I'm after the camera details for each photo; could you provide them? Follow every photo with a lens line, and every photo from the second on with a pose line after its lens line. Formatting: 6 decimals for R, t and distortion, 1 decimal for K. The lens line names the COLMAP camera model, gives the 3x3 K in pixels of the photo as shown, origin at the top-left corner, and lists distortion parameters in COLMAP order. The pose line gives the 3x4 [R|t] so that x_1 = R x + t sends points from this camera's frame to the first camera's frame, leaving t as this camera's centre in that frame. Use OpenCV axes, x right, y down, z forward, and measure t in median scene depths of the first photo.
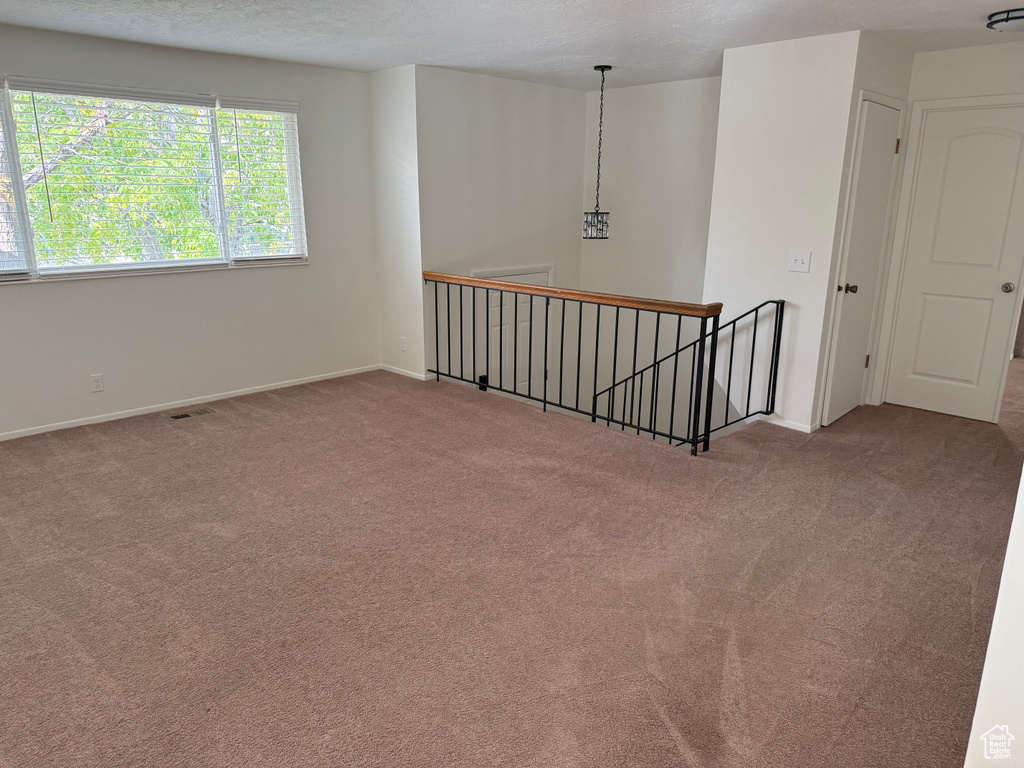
lens RADIAL K [[726.2, 0, 510.7], [0, 726.2, 388.0], [0, 0, 1]] dist [0.075797, -0.088264]
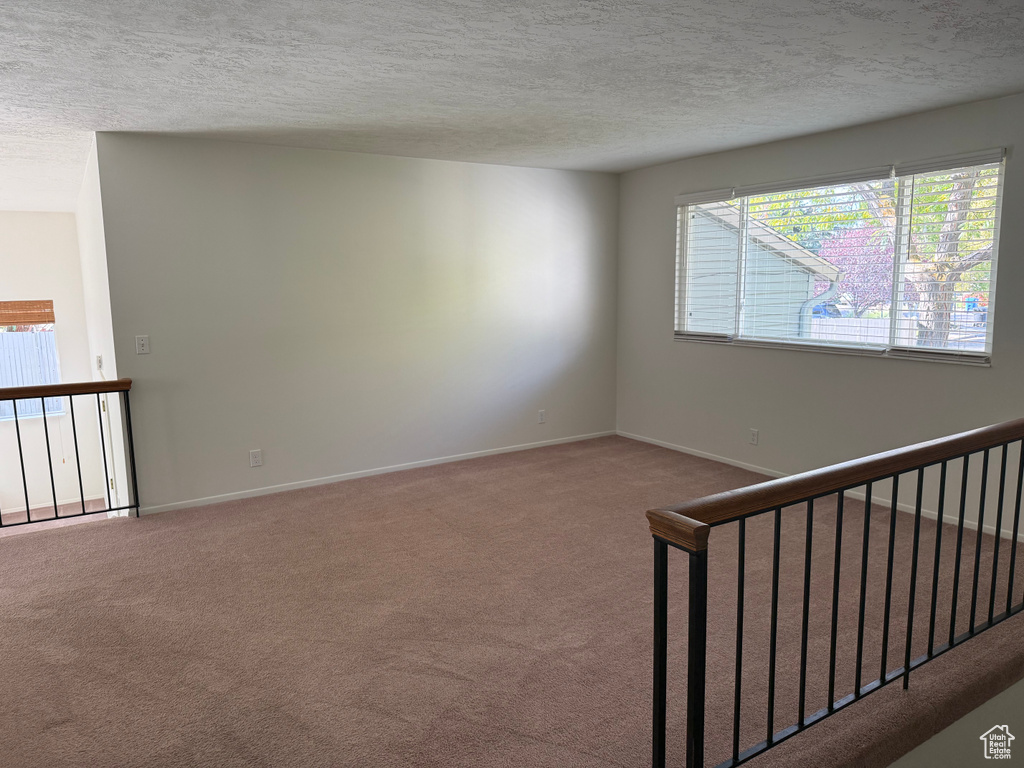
lens RADIAL K [[726.2, 0, 513.9], [0, 726.2, 385.9], [0, 0, 1]] dist [0.075797, -0.088264]
pose [[-0.211430, 0.143685, -0.966774, 0.614972], [-0.241848, 0.950685, 0.194185, -0.215587], [0.946999, 0.274868, -0.166254, 0.825413]]
